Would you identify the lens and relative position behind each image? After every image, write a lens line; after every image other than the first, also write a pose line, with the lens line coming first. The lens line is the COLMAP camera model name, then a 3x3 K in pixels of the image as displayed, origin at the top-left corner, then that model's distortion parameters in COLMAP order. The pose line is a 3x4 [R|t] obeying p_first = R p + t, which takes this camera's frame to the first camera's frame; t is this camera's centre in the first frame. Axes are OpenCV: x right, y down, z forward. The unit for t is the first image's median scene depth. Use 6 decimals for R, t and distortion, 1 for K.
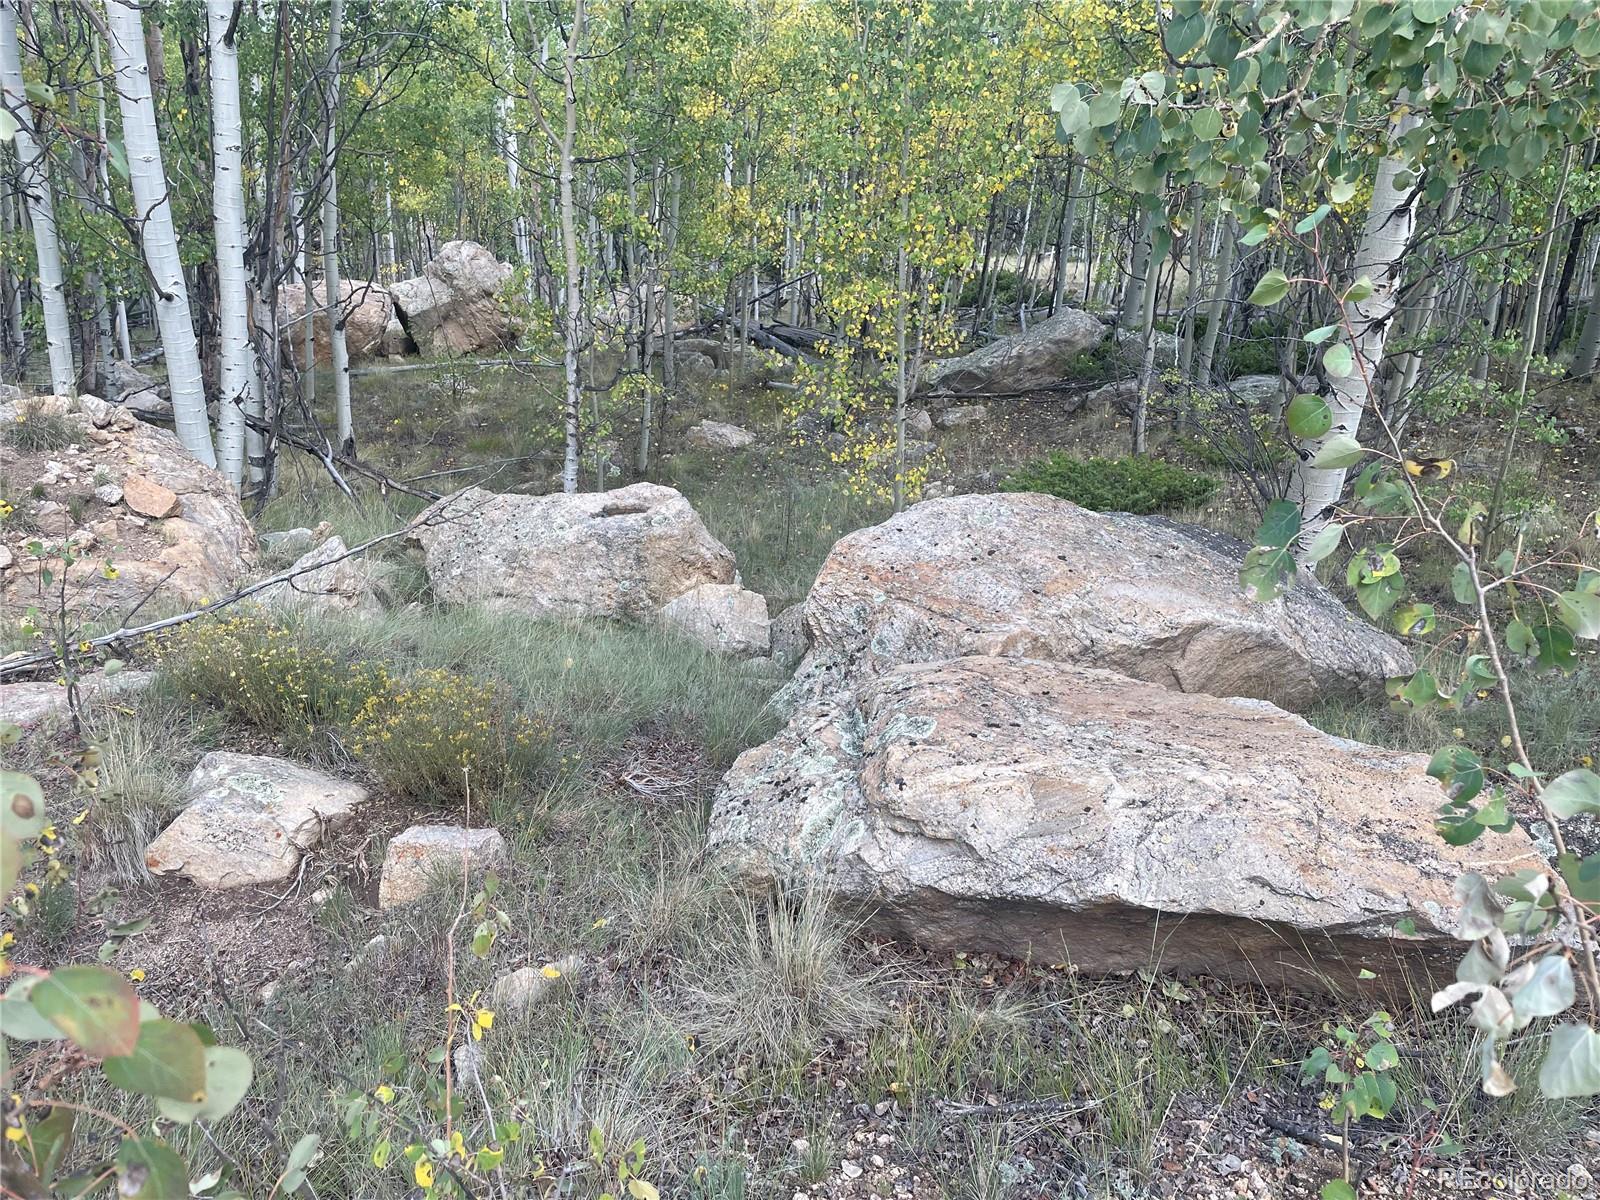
lens RADIAL K [[1232.6, 0, 800.0], [0, 1232.6, 600.0], [0, 0, 1]] dist [0.009309, -0.083200]
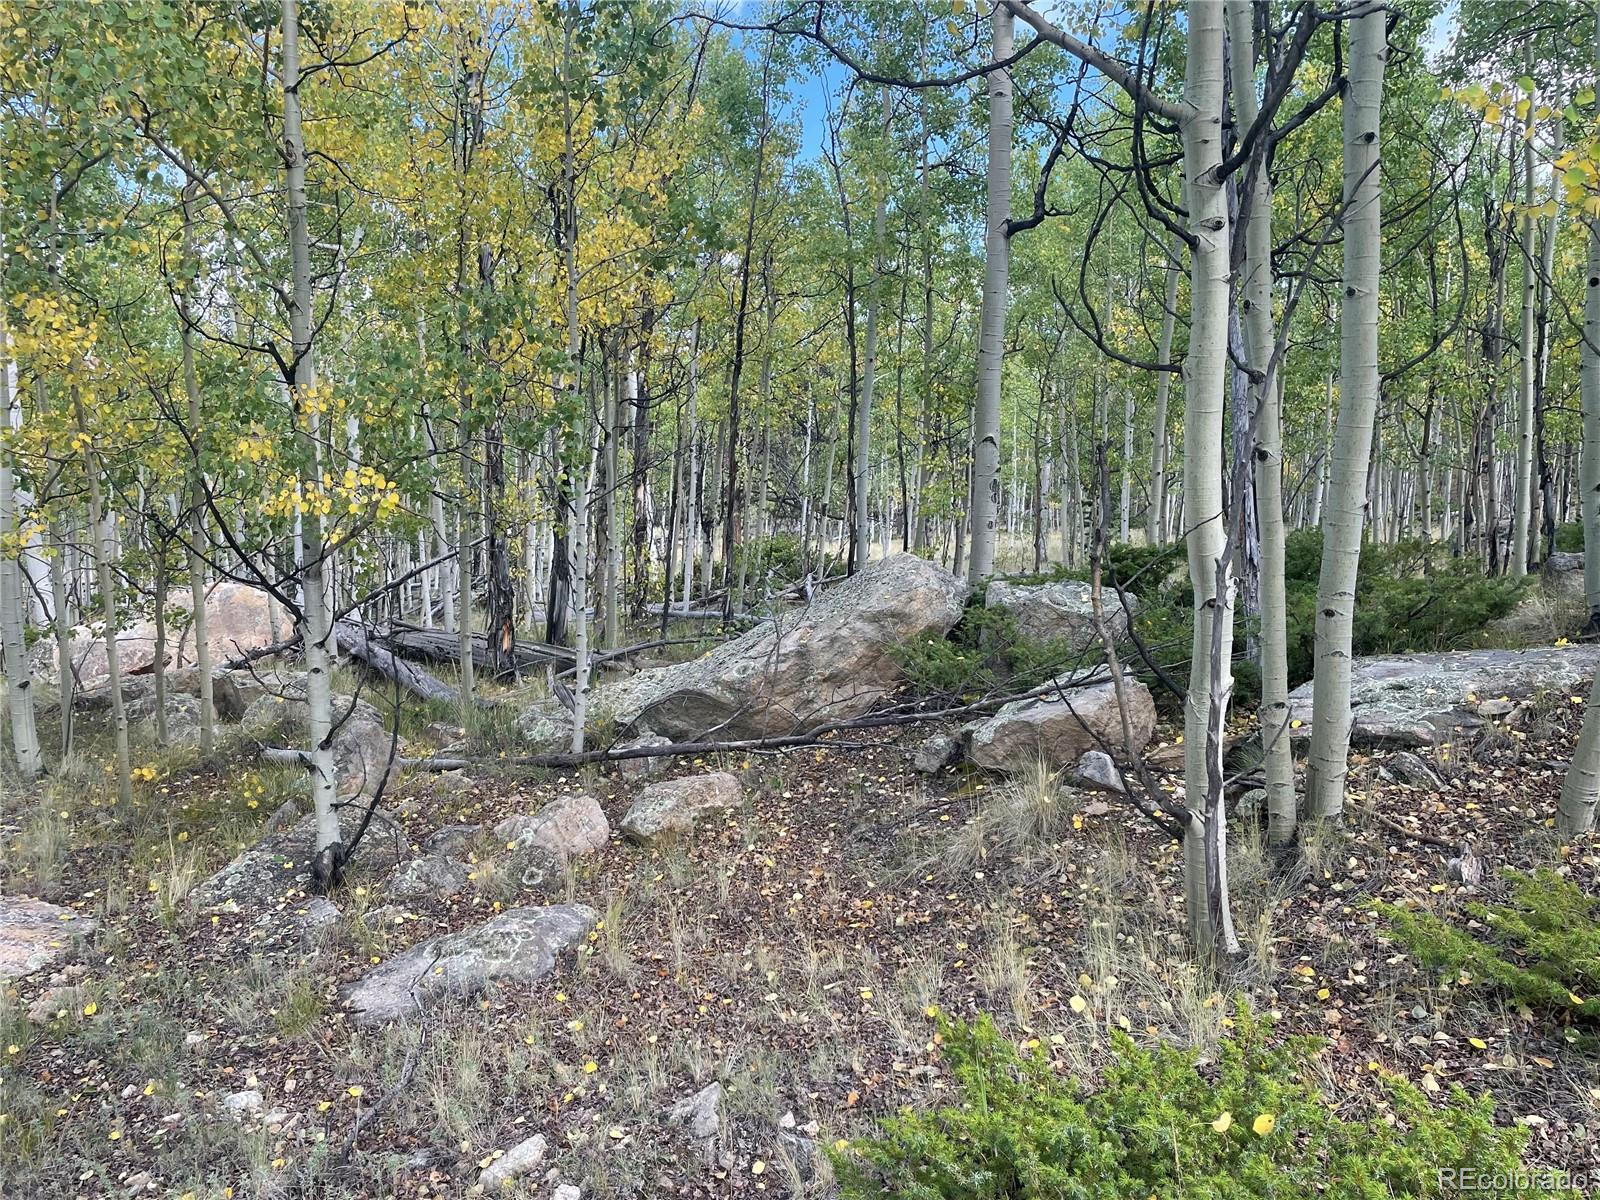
lens RADIAL K [[1232.6, 0, 800.0], [0, 1232.6, 600.0], [0, 0, 1]] dist [0.009309, -0.083200]
pose [[0.984738, -0.068571, 0.159968, 0.103784], [0.104274, 0.968340, -0.226814, -0.111102], [-0.139350, 0.240033, 0.960711, 0.546941]]
